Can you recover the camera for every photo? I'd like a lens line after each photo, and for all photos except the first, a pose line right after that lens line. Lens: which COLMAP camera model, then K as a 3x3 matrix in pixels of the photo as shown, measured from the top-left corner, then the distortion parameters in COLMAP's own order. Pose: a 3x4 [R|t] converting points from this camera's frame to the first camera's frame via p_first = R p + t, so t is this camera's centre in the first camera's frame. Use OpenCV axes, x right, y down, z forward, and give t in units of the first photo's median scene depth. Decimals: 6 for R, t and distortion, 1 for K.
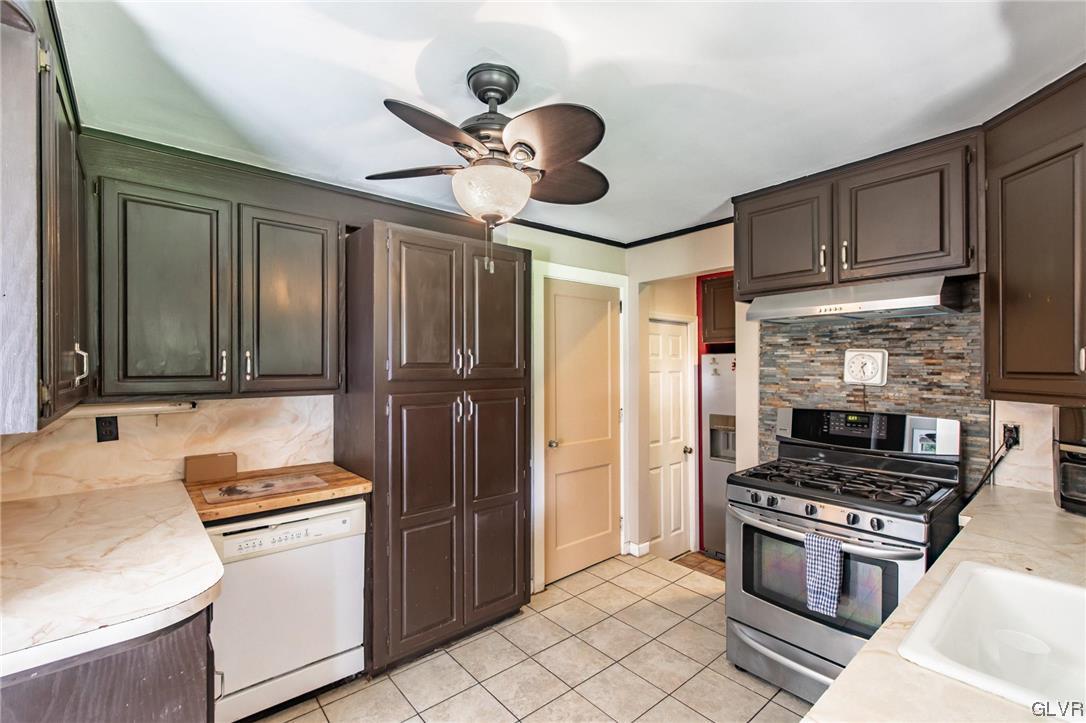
lens RADIAL K [[494.3, 0, 543.0], [0, 494.3, 361.5], [0, 0, 1]] dist [0.000133, 0.000313]
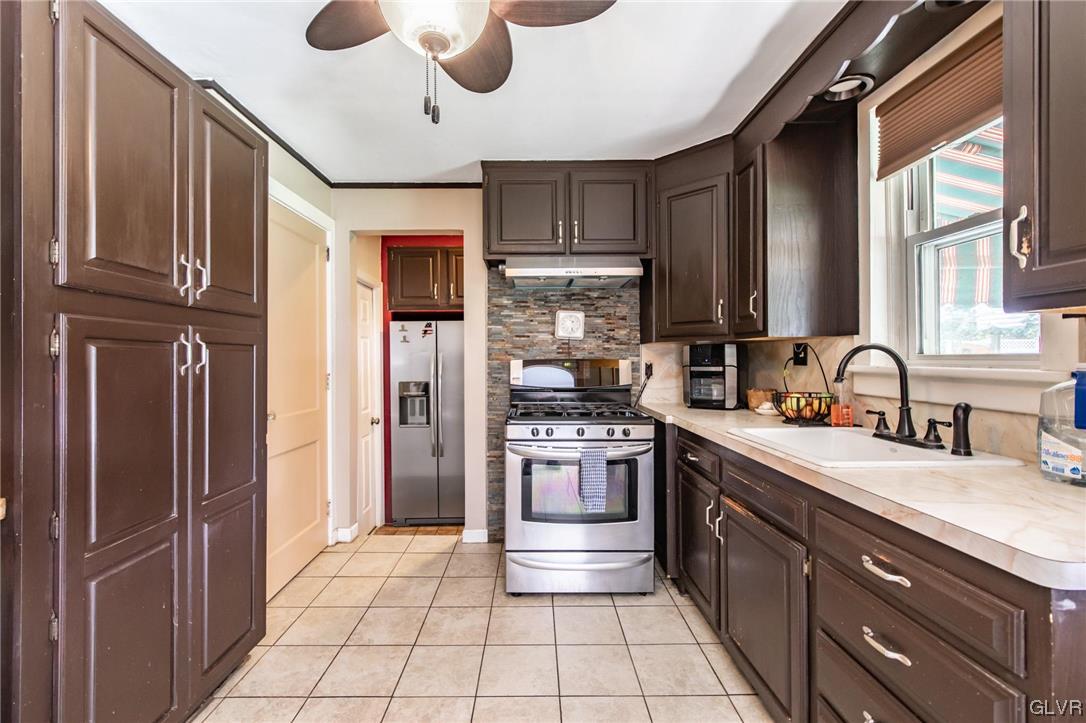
lens RADIAL K [[467.5, 0, 543.0], [0, 467.5, 361.5], [0, 0, 1]] dist [0.000970, 0.000243]
pose [[0.623878, -0.000642, 0.781521, -0.337739], [0.001763, 0.999998, -0.000586, 0.104706], [-0.781520, 0.001743, 0.623878, 0.294450]]
